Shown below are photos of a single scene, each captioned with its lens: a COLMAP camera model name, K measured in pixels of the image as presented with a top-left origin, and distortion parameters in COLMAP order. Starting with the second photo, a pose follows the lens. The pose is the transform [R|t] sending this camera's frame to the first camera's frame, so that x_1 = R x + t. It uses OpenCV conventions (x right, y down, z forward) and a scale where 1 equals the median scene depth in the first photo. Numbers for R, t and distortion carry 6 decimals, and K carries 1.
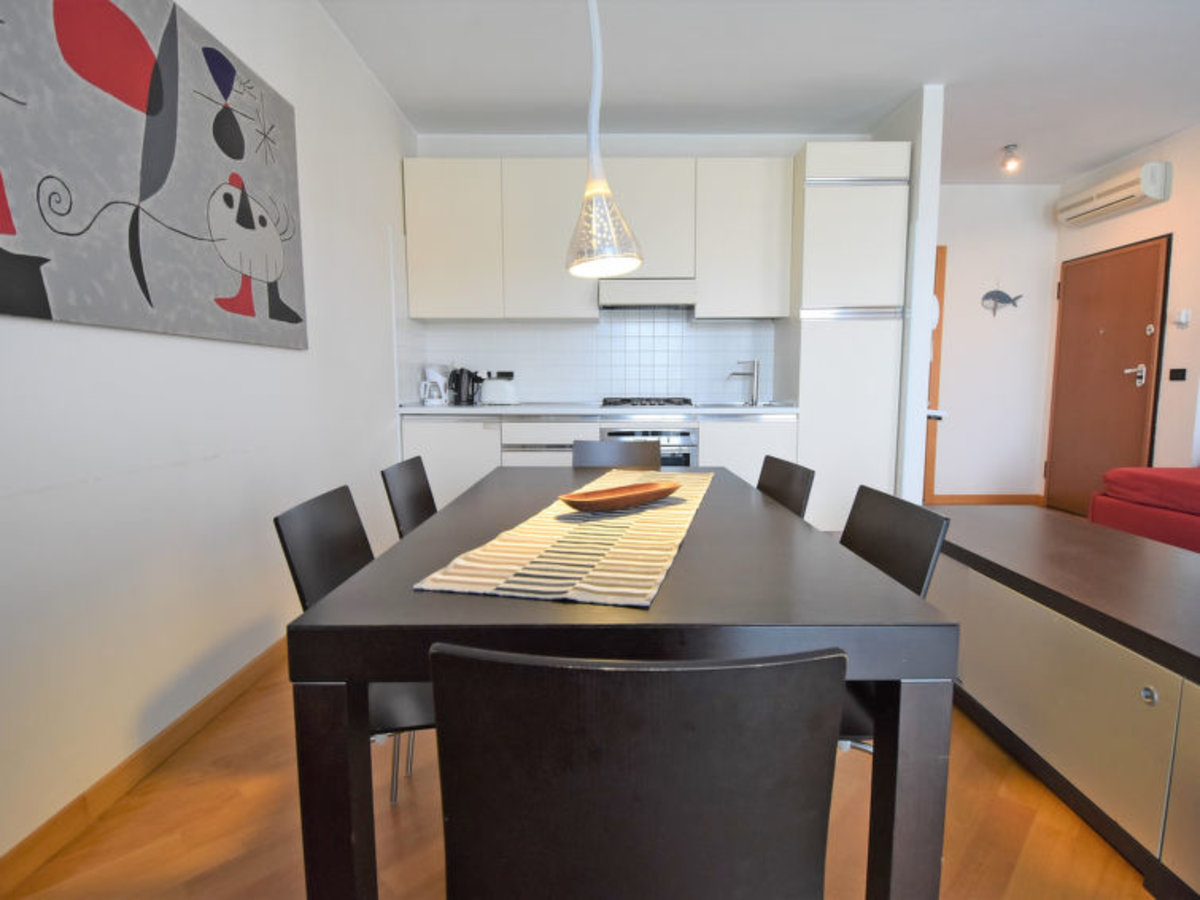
lens RADIAL K [[619.5, 0, 600.0], [0, 619.5, 450.0], [0, 0, 1]] dist [0.018952, -0.026314]
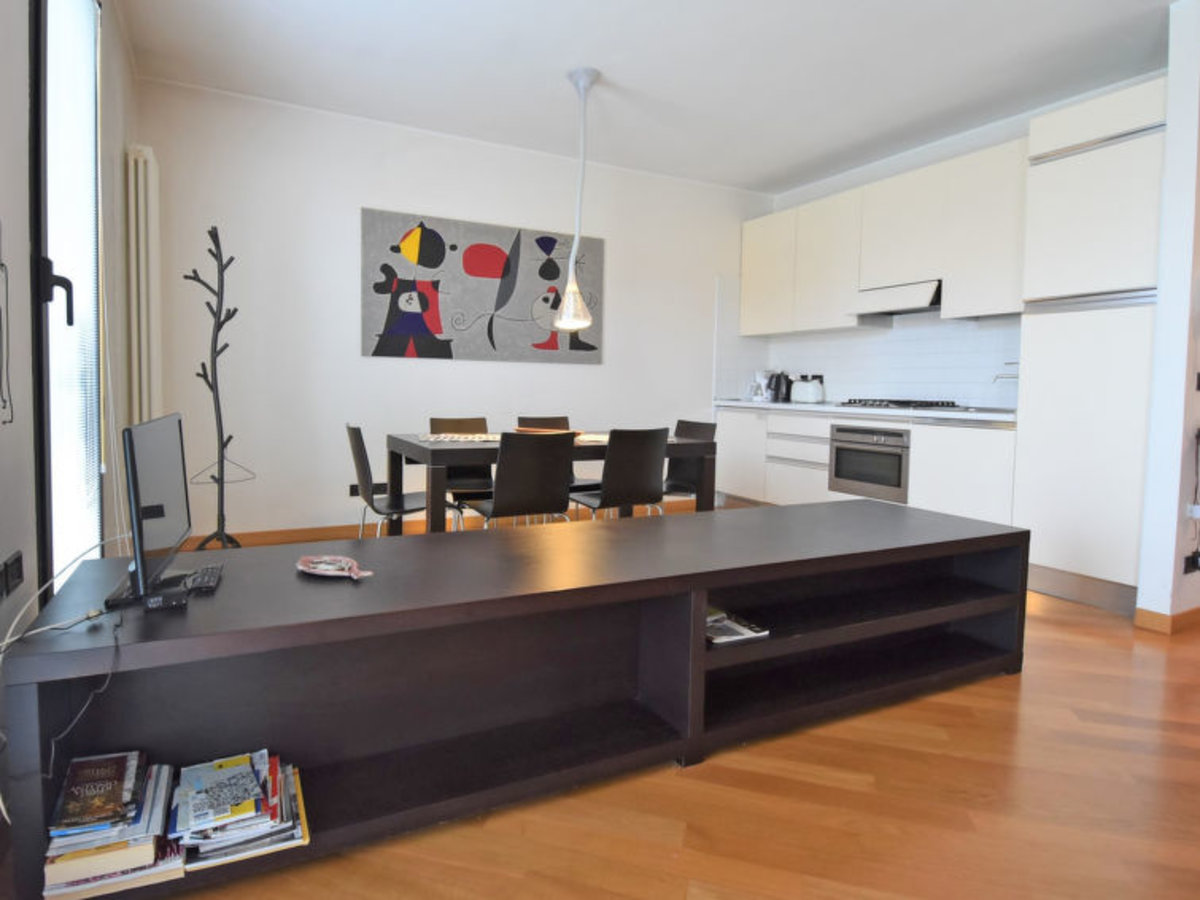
lens RADIAL K [[645.8, 0, 556.9], [0, 645.8, 426.9], [0, 0, 1]] dist [0.028840, -0.032025]
pose [[0.442186, 0.067364, -0.894390, 0.873403], [-0.111207, 0.993599, 0.019855, 0.002497], [0.890003, 0.090683, 0.446847, 0.016451]]
